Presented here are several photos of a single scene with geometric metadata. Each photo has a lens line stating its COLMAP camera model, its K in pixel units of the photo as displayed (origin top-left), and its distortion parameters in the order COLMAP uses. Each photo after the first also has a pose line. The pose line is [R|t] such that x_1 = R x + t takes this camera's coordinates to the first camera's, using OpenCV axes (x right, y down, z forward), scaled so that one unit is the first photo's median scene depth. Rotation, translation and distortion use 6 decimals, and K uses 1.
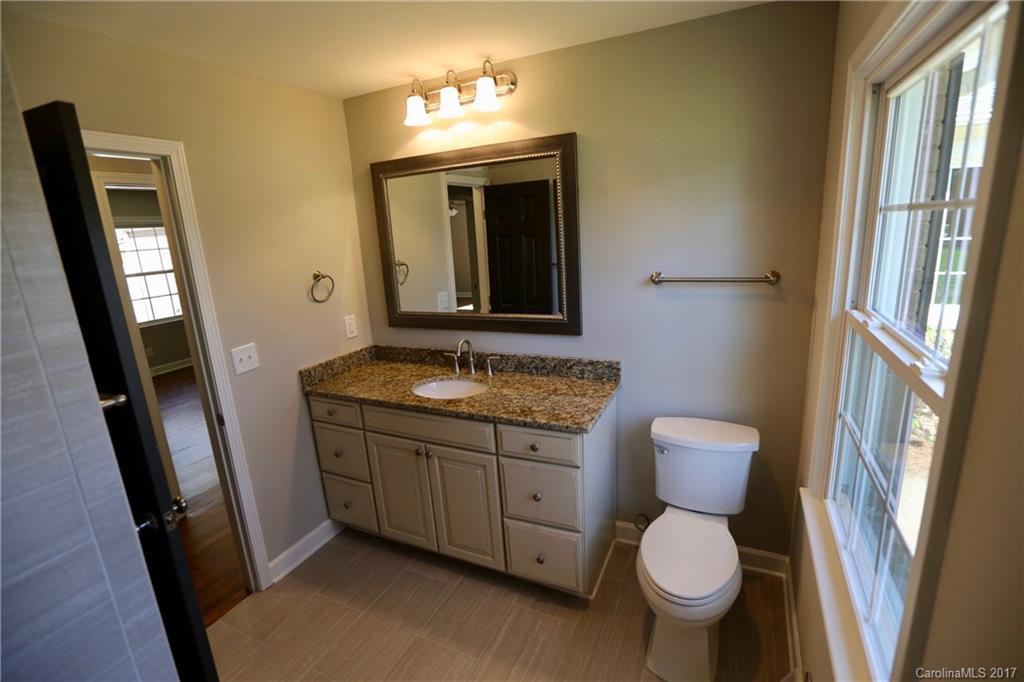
lens RADIAL K [[455.9, 0, 524.9], [0, 455.9, 338.6], [0, 0, 1]] dist [-0.033092, 0.000247]
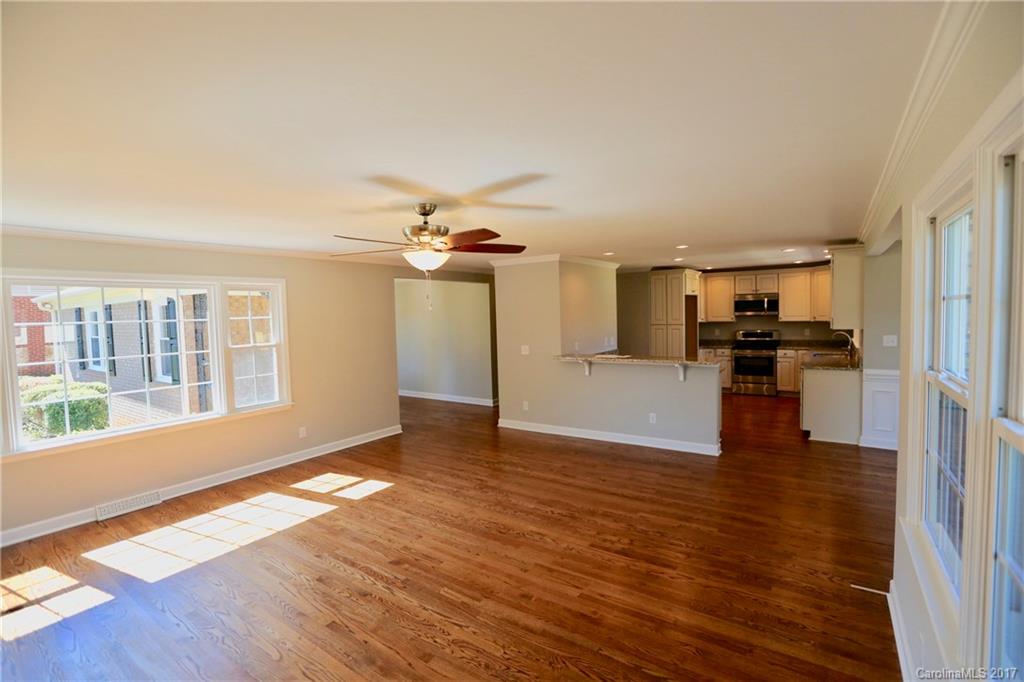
lens RADIAL K [[455.9, 0, 524.9], [0, 455.9, 338.6], [0, 0, 1]] dist [-0.033092, 0.000247]
pose [[0.984006, 0.033351, -0.174985, -0.290103], [-0.062853, 0.984142, -0.165876, 0.164393], [0.166678, 0.174222, 0.970498, -0.608017]]
